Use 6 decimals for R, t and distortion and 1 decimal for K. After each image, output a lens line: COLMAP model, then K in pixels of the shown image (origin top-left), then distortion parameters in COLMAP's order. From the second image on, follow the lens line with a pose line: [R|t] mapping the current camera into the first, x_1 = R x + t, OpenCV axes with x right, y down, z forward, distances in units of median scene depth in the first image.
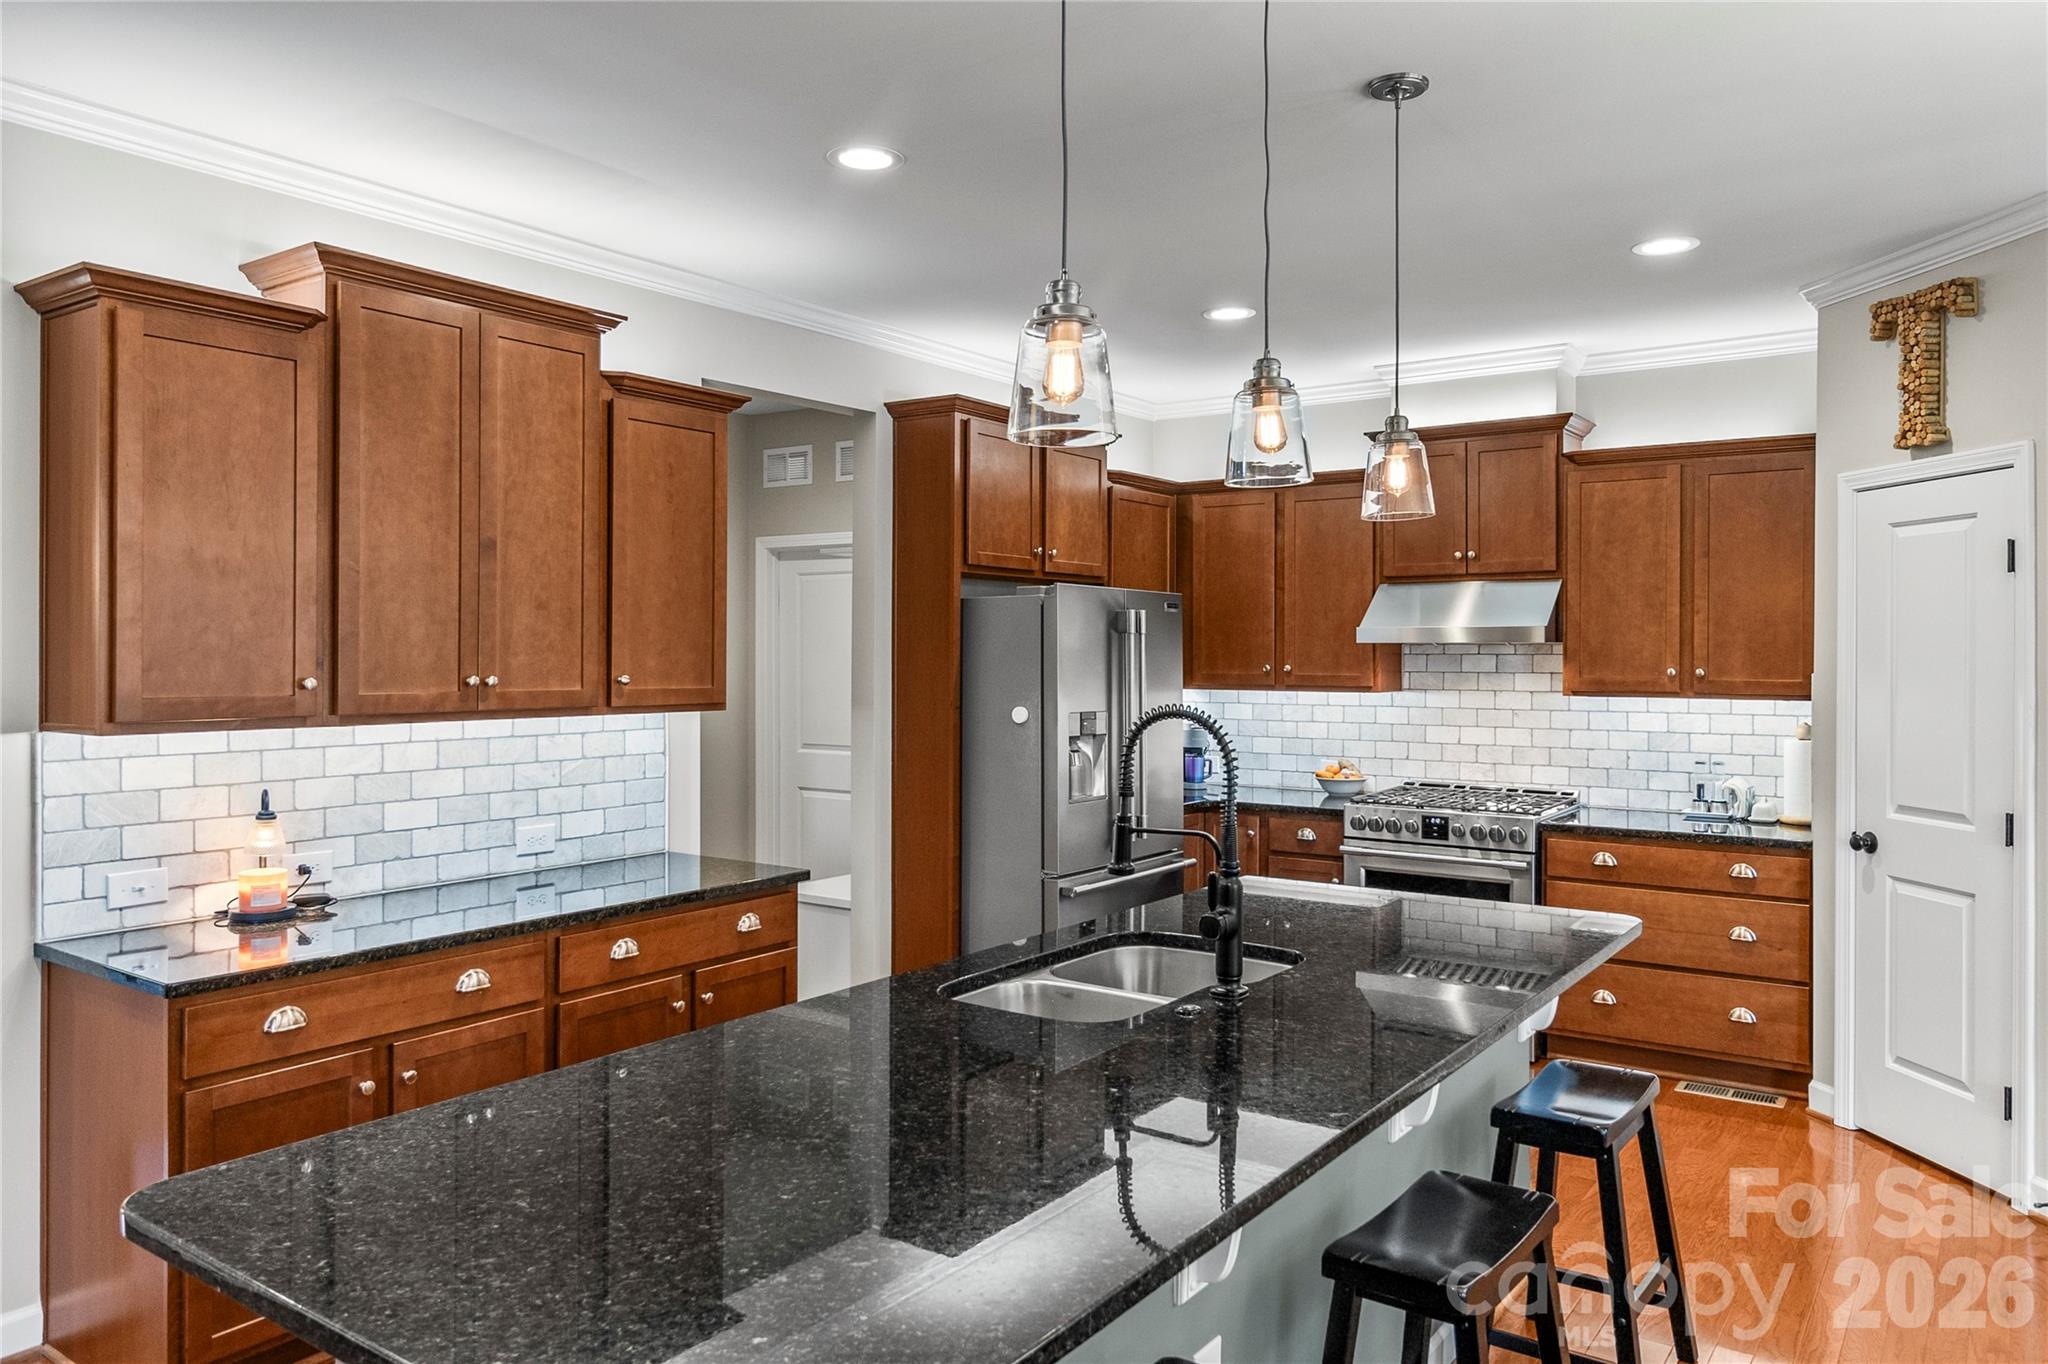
lens RADIAL K [[1394.0, 0, 1069.2], [0, 1394.0, 651.0], [0, 0, 1]] dist [0.004228, -0.003044]
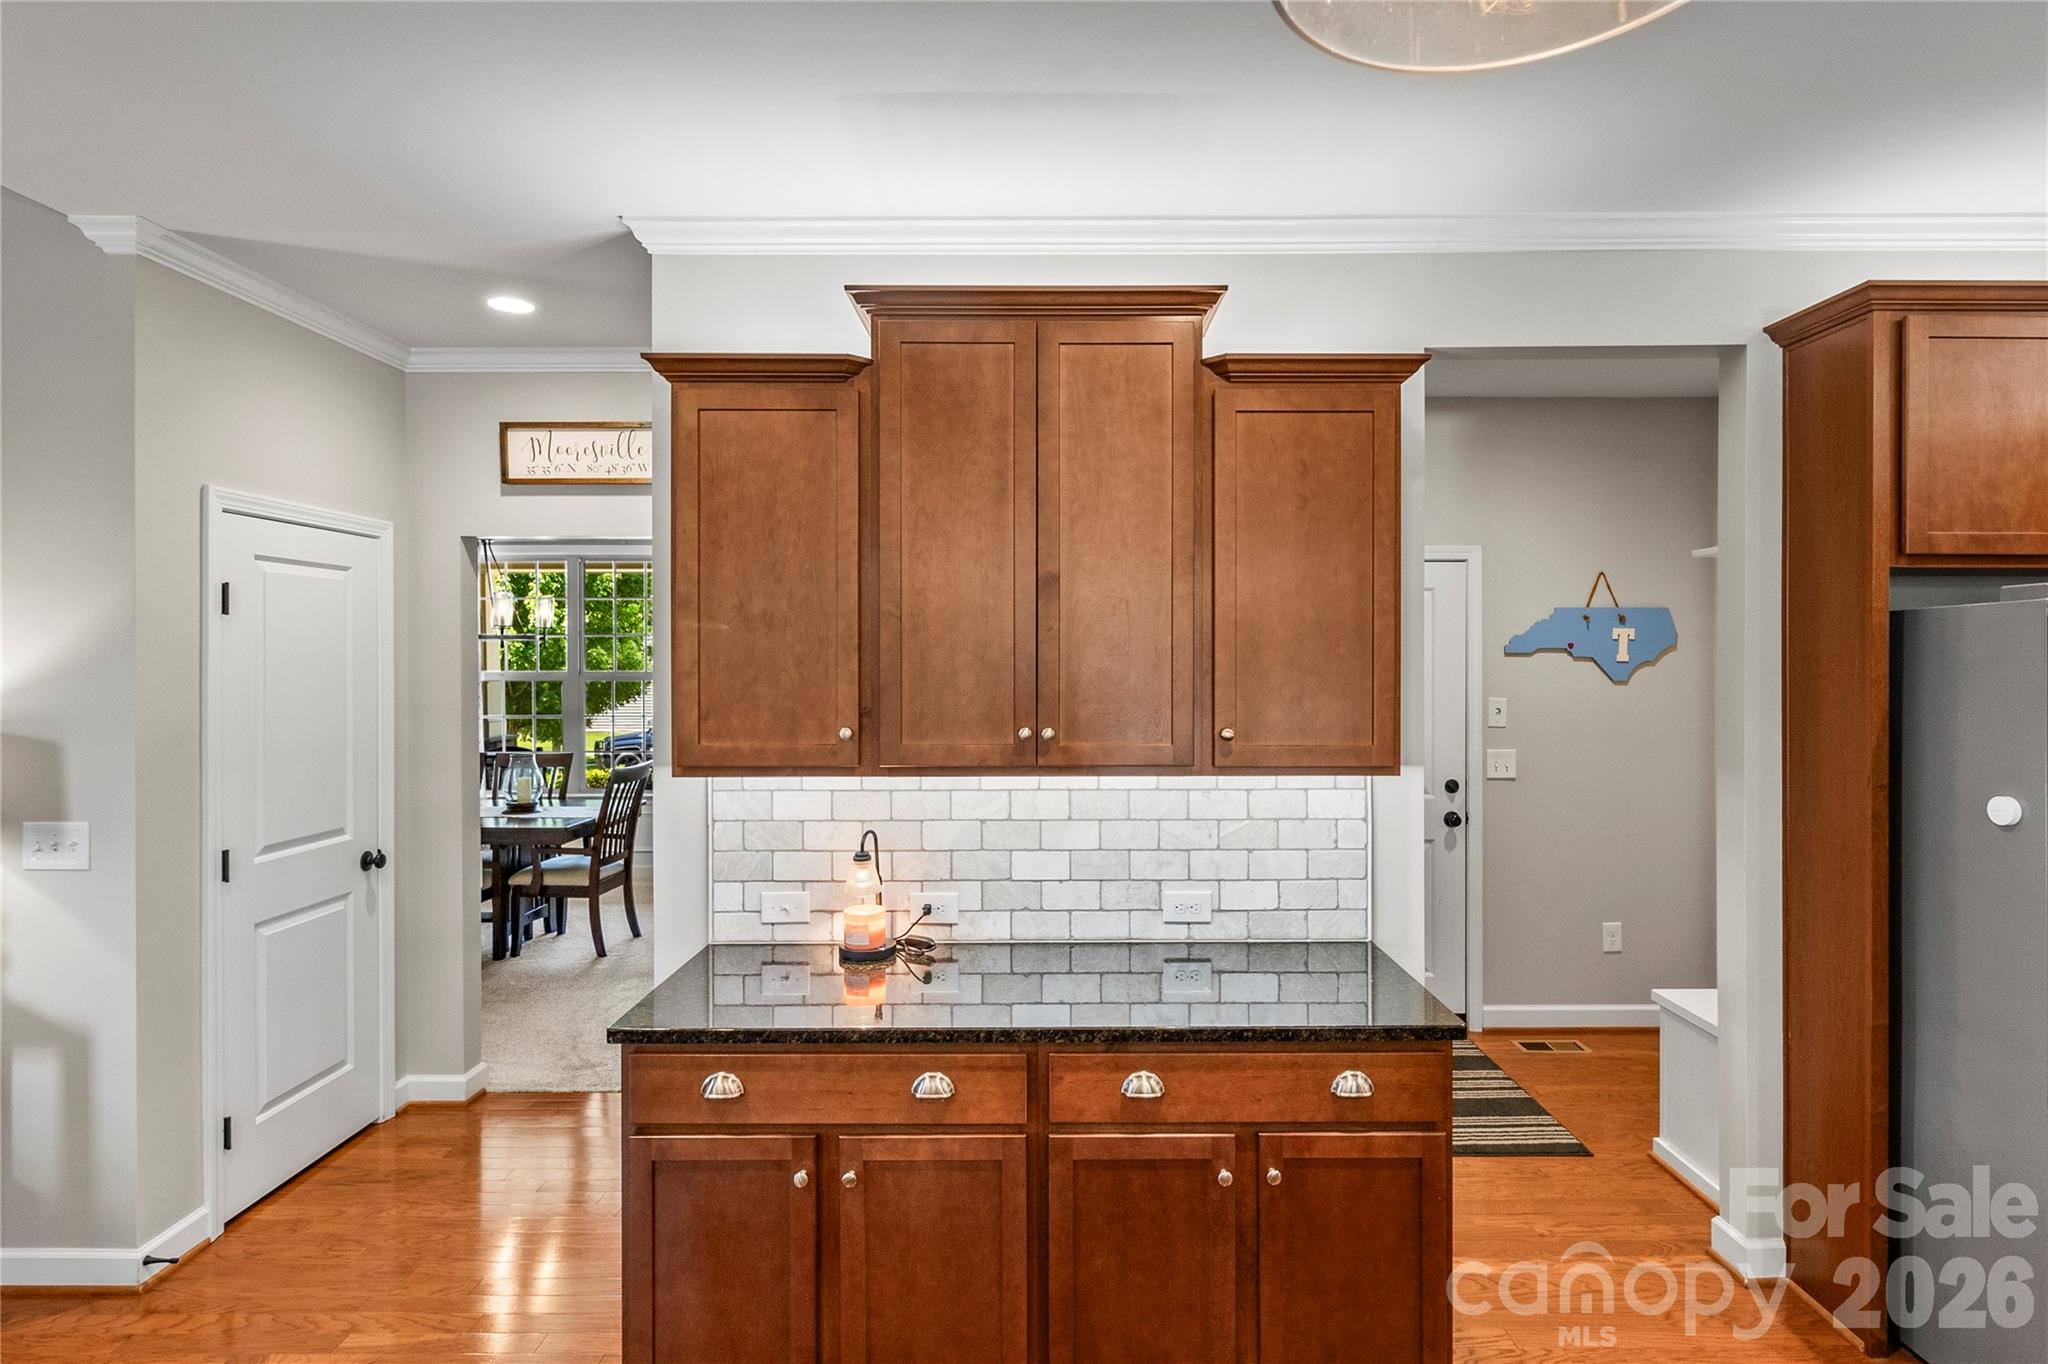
lens RADIAL K [[1072.6, 0, 1053.7], [0, 1072.6, 661.8], [0, 0, 1]] dist [0.001612, -0.001941]
pose [[0.570081, -0.002210, -0.821586, 0.110432], [0.004441, 0.999990, 0.000392, -0.018213], [0.821577, -0.003873, 0.570085, 0.459195]]
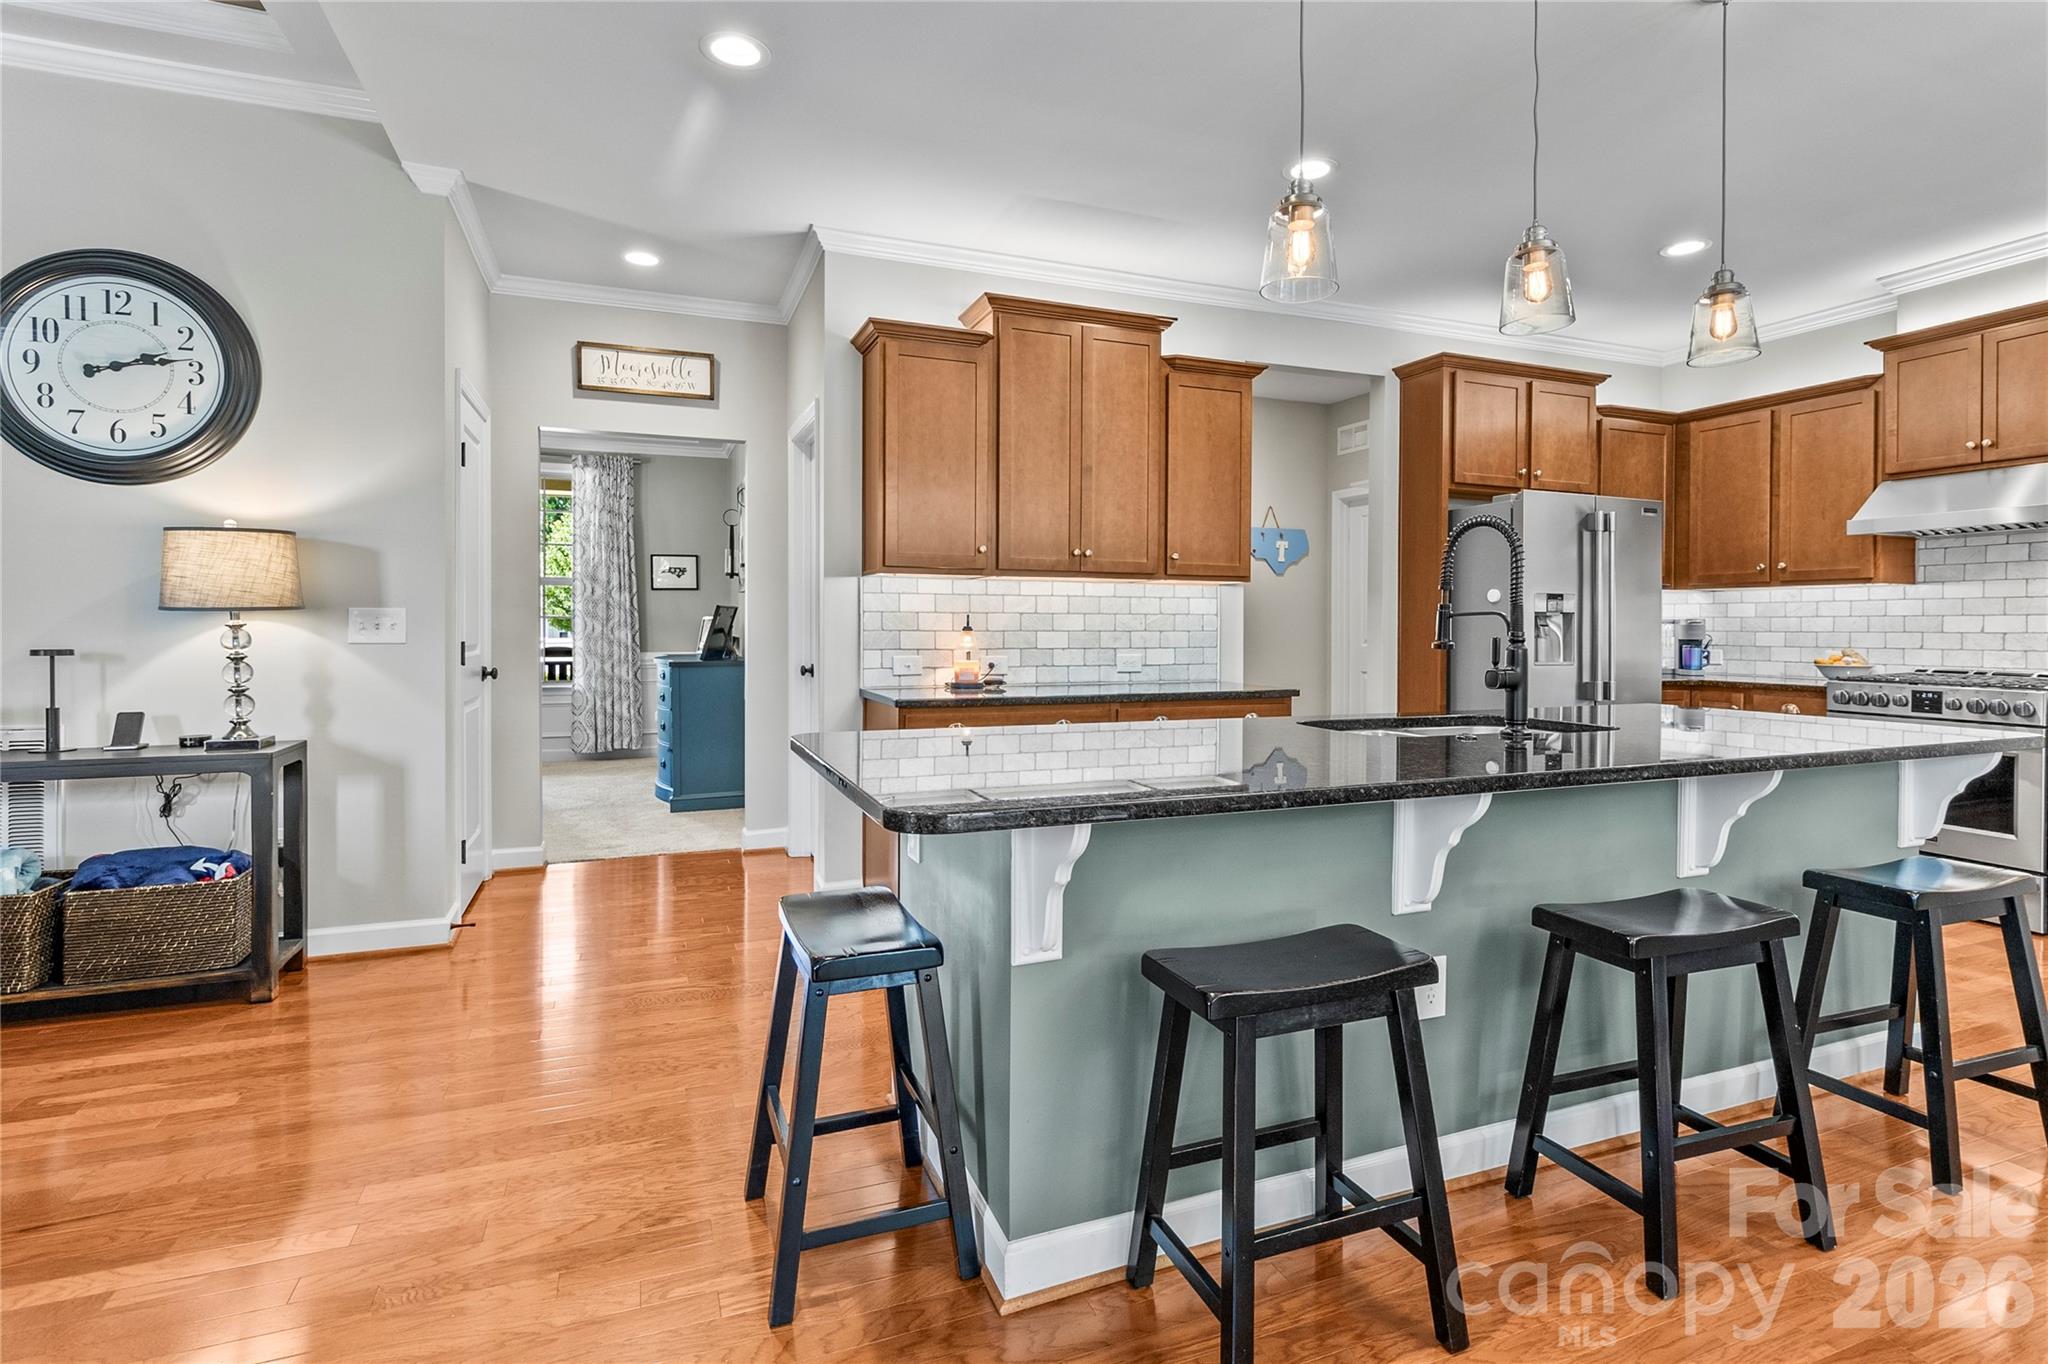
lens RADIAL K [[1028.1, 0, 1048.2], [0, 1028.1, 635.3], [0, 0, 1]] dist [-0.003150, 0.002086]
pose [[0.836250, 0.005593, -0.548319, 0.149081], [-0.001448, 0.999967, 0.007992, 0.080011], [0.548346, -0.005889, 0.836231, -0.014921]]
